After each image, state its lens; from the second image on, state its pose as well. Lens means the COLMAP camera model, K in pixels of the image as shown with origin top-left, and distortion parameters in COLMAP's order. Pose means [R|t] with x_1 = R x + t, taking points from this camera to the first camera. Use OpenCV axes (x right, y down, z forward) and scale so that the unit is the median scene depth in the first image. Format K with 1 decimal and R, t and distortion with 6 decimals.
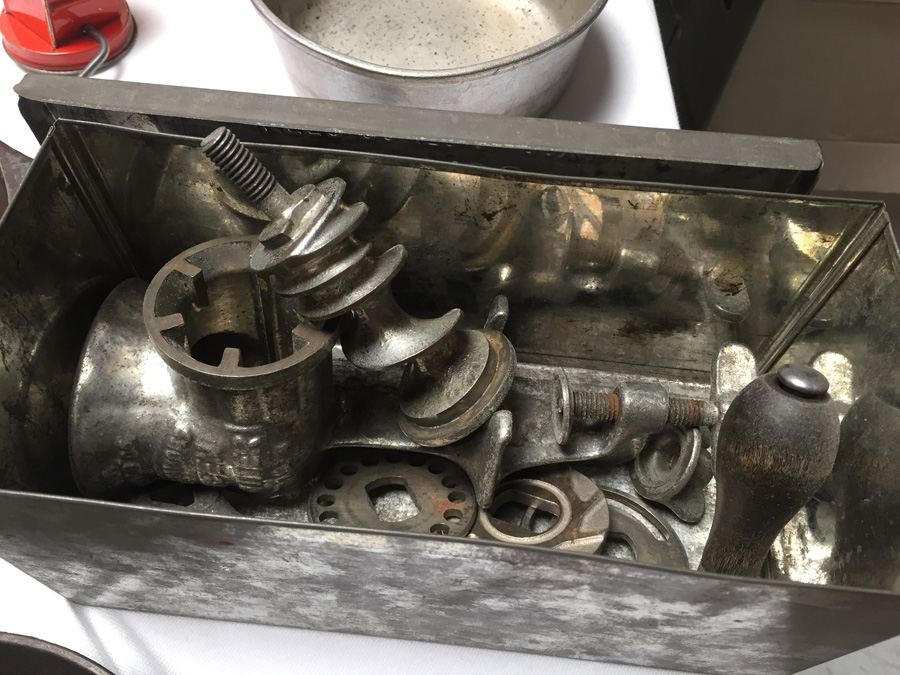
lens RADIAL K [[786.1, 0, 451.0], [0, 786.1, 334.7], [0, 0, 1]] dist [0.070061, -0.117098]
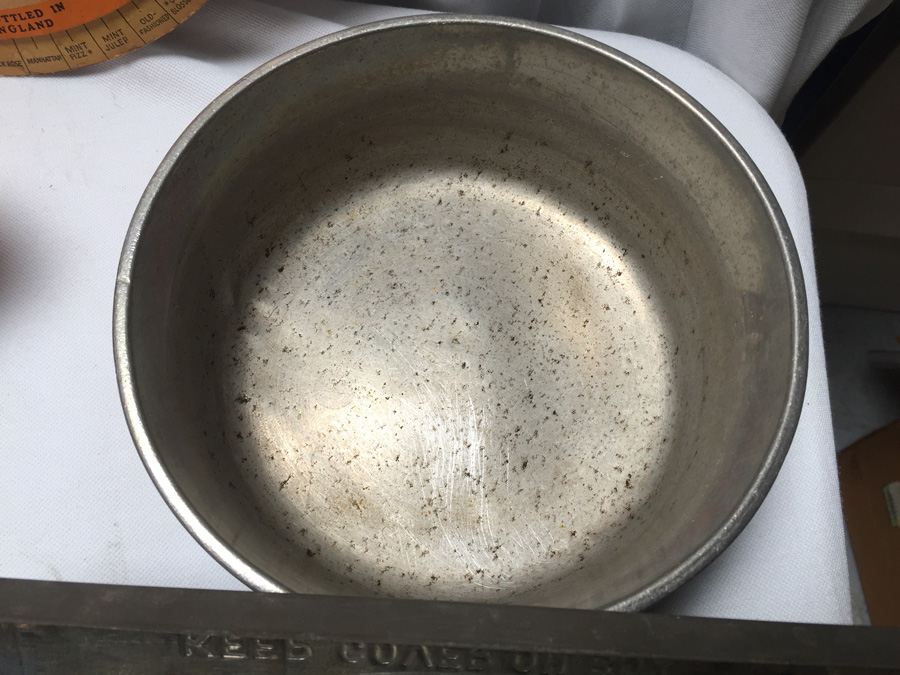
lens RADIAL K [[786.1, 0, 450.9], [0, 786.1, 333.2], [0, 0, 1]] dist [0.070061, -0.117098]
pose [[0.996499, 0.083535, -0.003557, -0.037989], [-0.081797, 0.982818, 0.165460, -0.621980], [0.017318, -0.164590, 0.986210, 0.511069]]
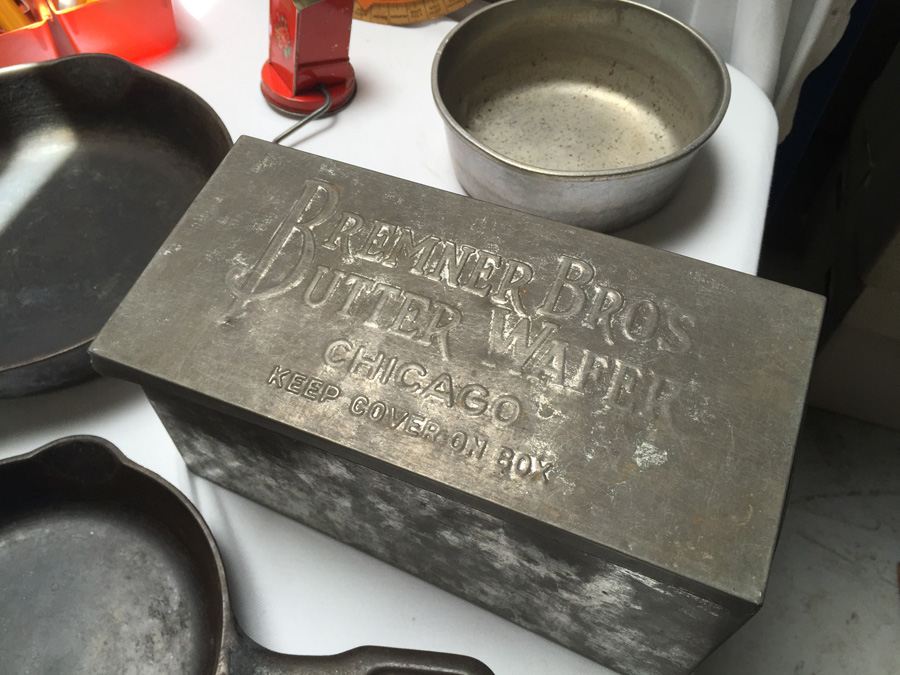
lens RADIAL K [[786.1, 0, 448.7], [0, 786.1, 339.8], [0, 0, 1]] dist [0.070061, -0.117098]
pose [[0.944296, 0.250143, -0.213852, 0.176180], [-0.266717, 0.962369, -0.052045, 0.049012], [0.192786, 0.106183, 0.975479, -0.274201]]
